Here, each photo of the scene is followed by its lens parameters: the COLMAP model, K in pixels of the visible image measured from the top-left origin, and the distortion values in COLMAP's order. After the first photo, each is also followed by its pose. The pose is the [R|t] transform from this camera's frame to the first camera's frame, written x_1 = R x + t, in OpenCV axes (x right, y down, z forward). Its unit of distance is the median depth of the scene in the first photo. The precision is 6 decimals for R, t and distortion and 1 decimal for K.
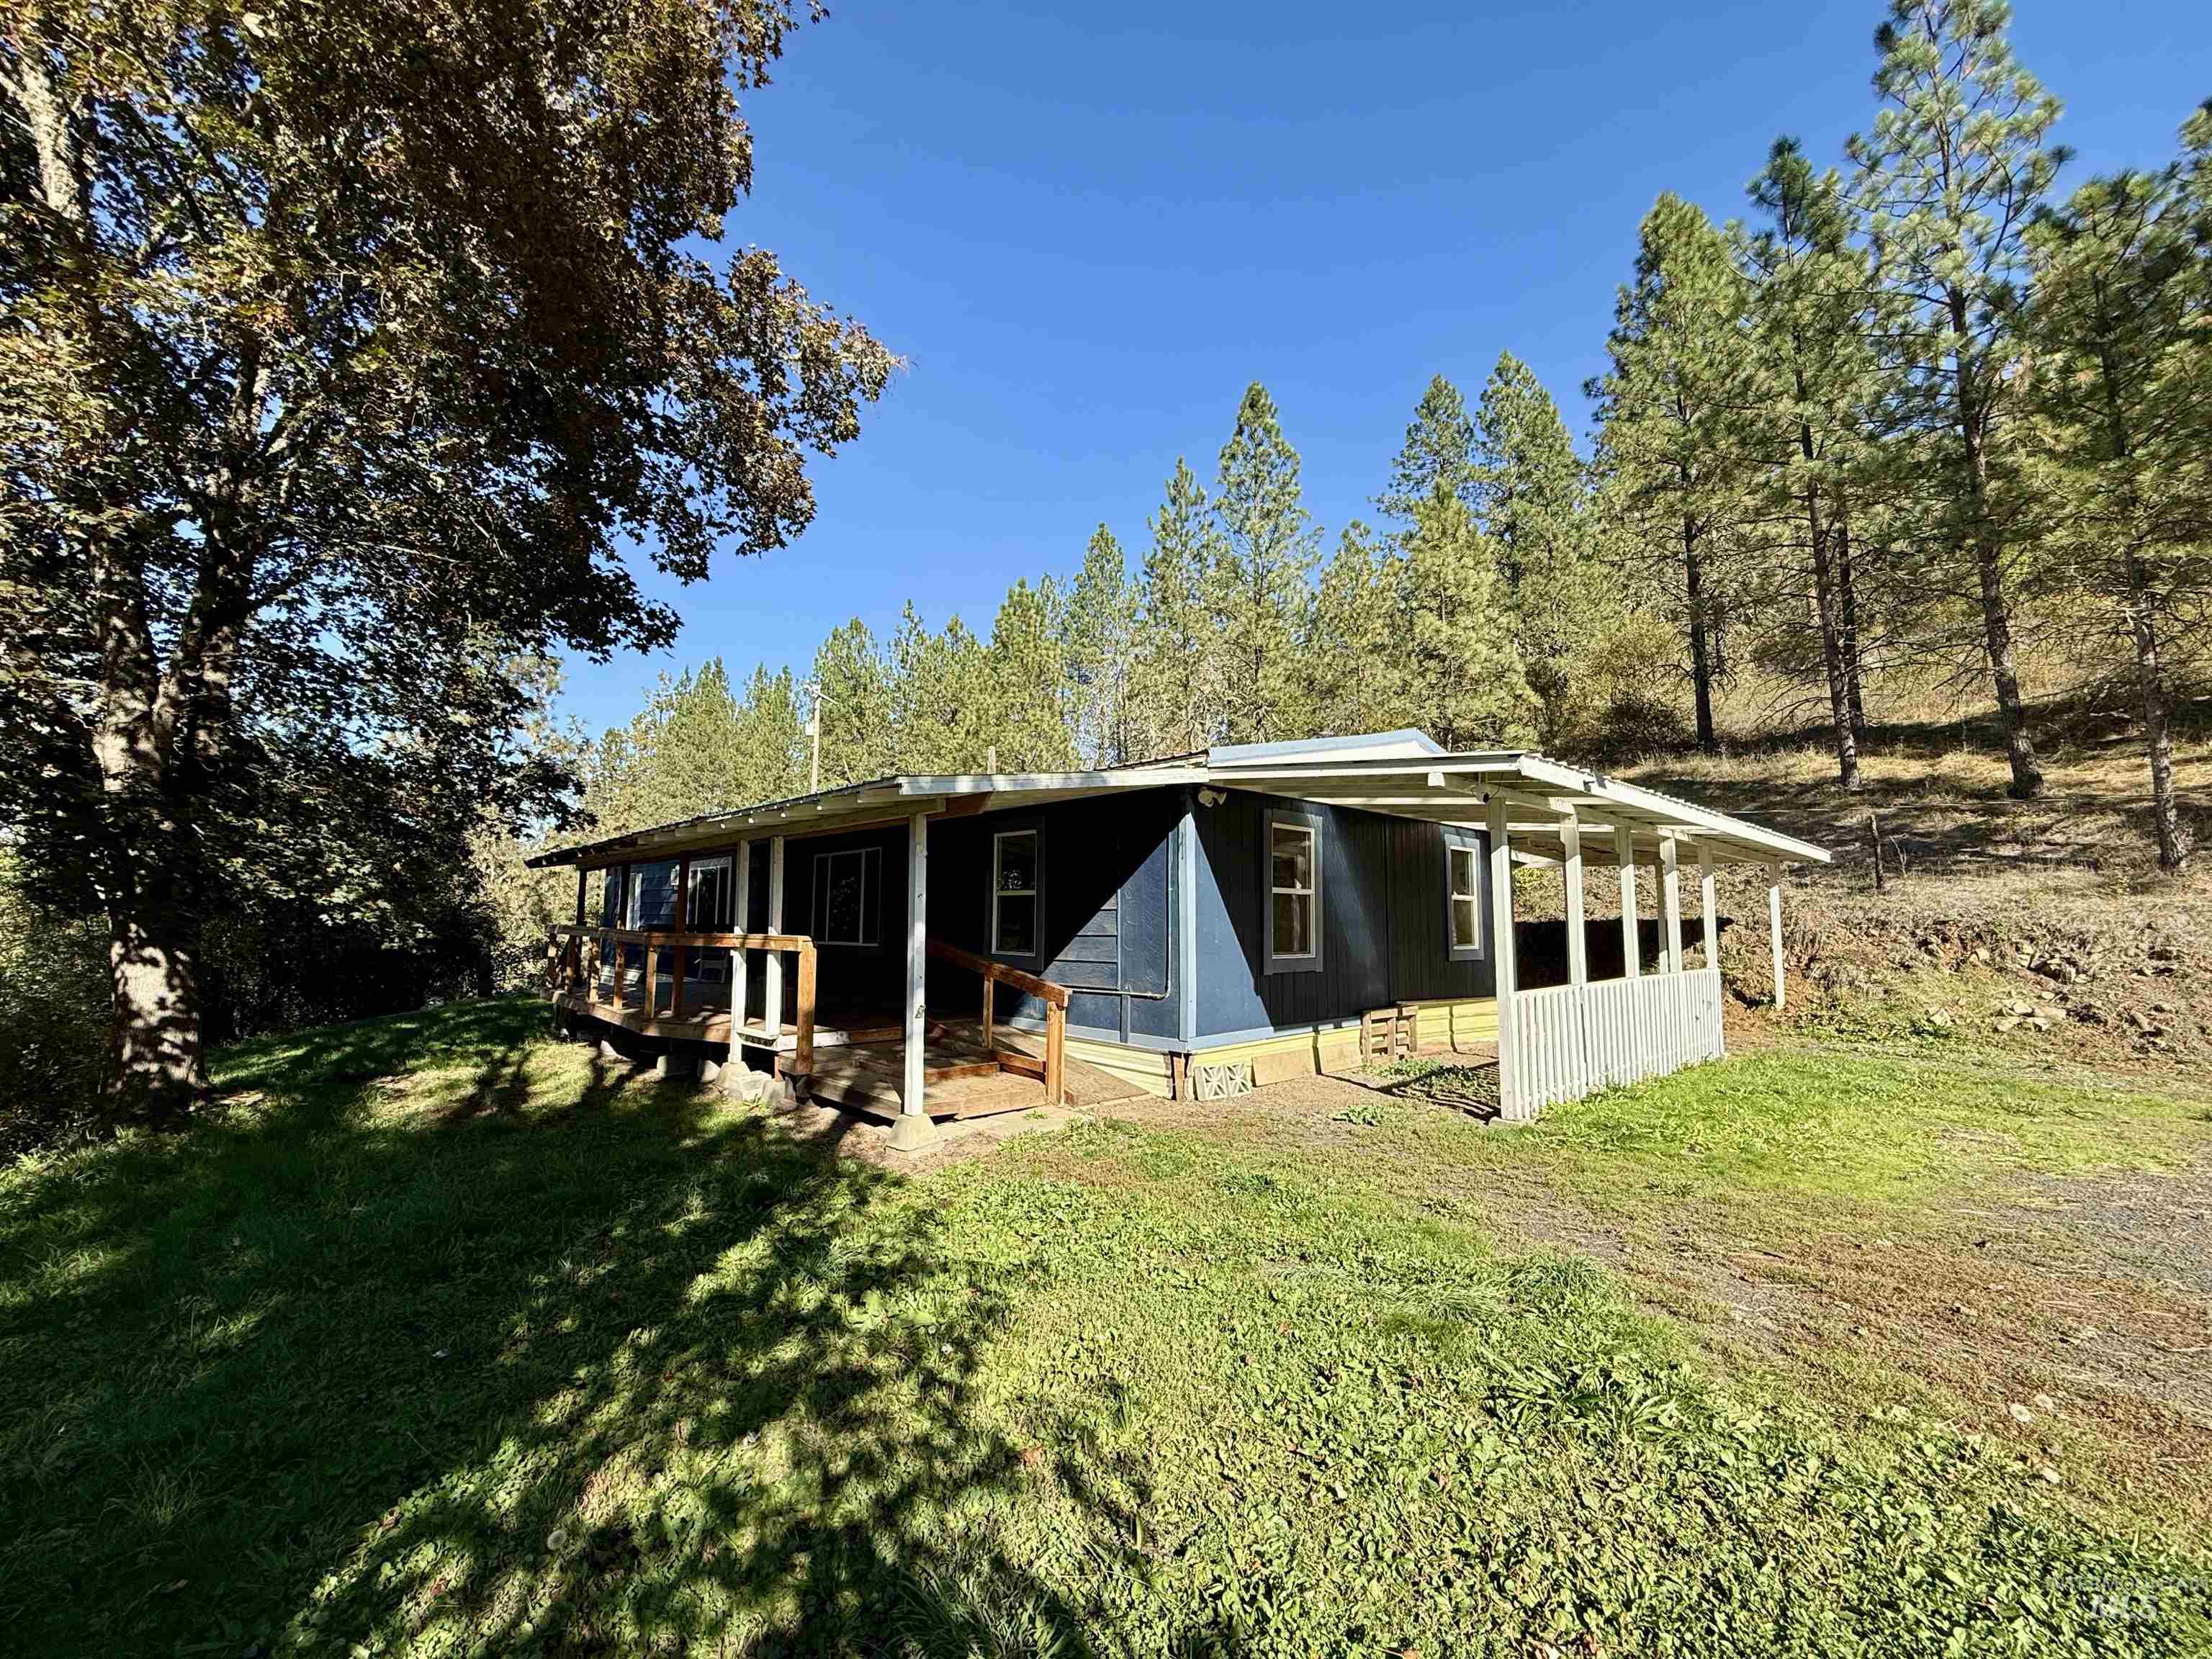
lens RADIAL K [[878.6, 0, 1092.4], [0, 878.6, 832.2], [0, 0, 1]] dist [-0.001133, -0.000472]
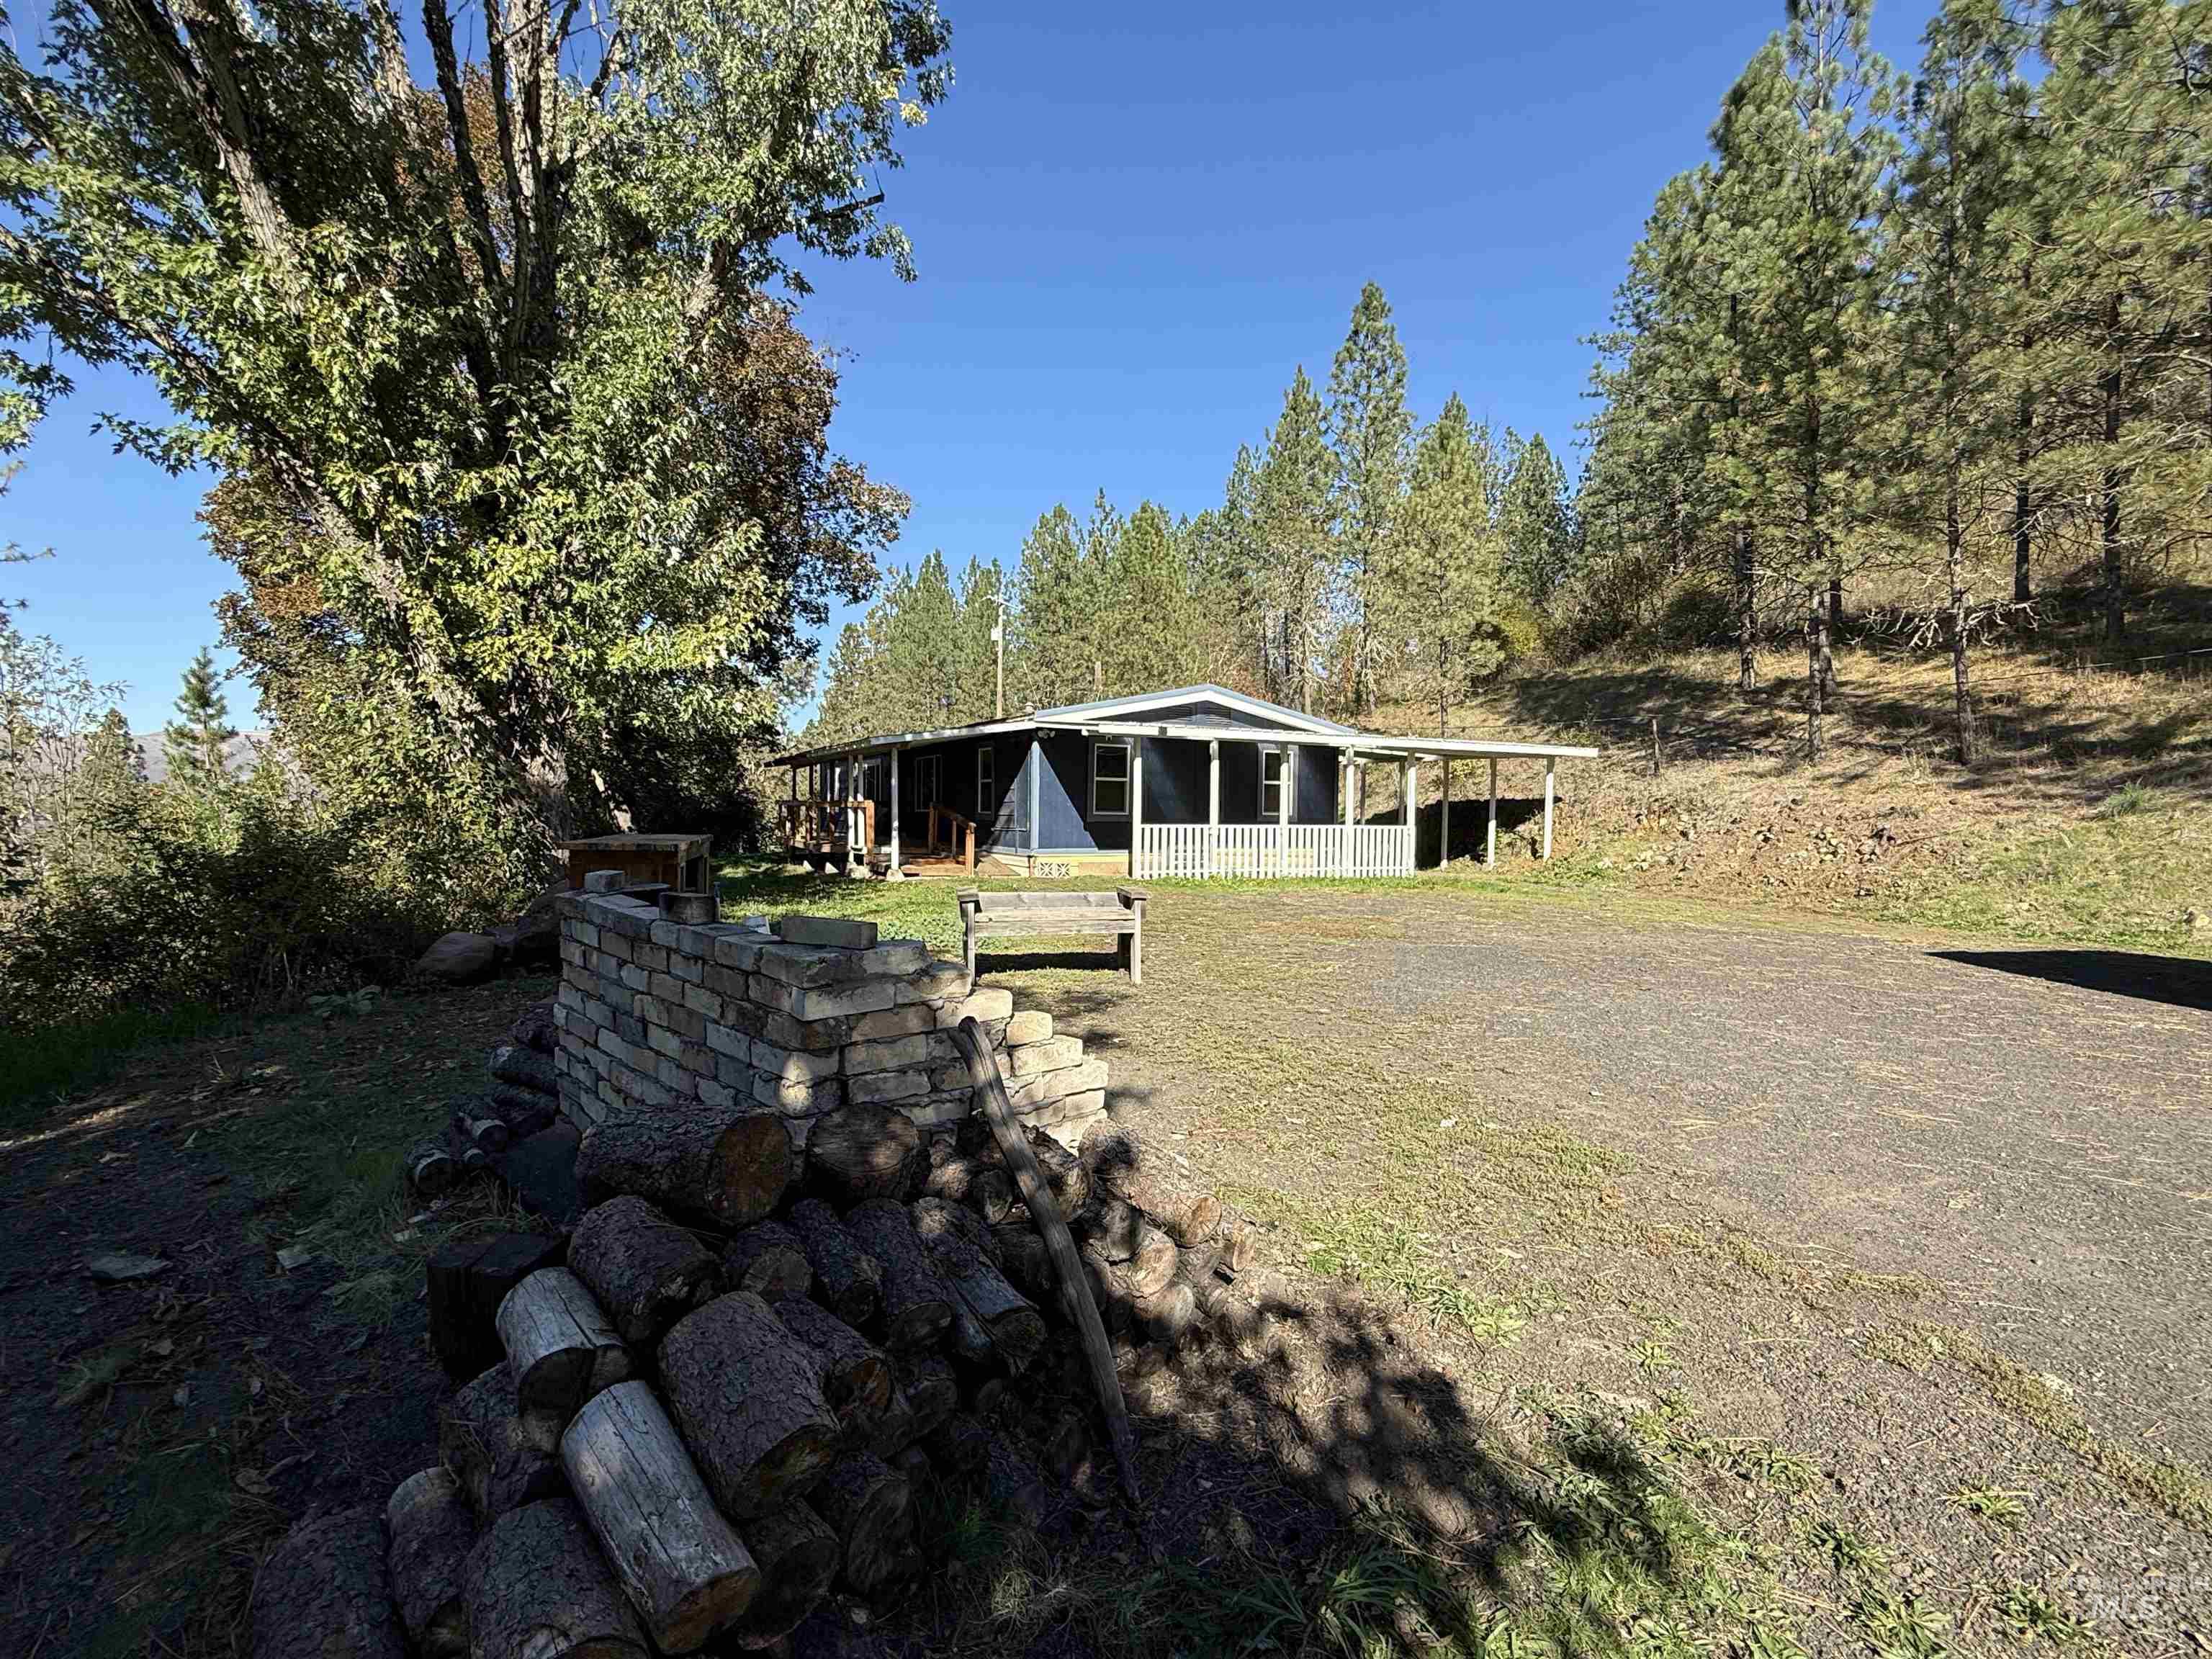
lens RADIAL K [[1024.9, 0, 1114.2], [0, 1024.9, 818.2], [0, 0, 1]] dist [0.003703, 0.000268]
pose [[0.964316, 0.003590, -0.264731, 0.634742], [0.024799, 0.994287, 0.103819, -0.060716], [0.263591, -0.106679, 0.958717, -0.873185]]
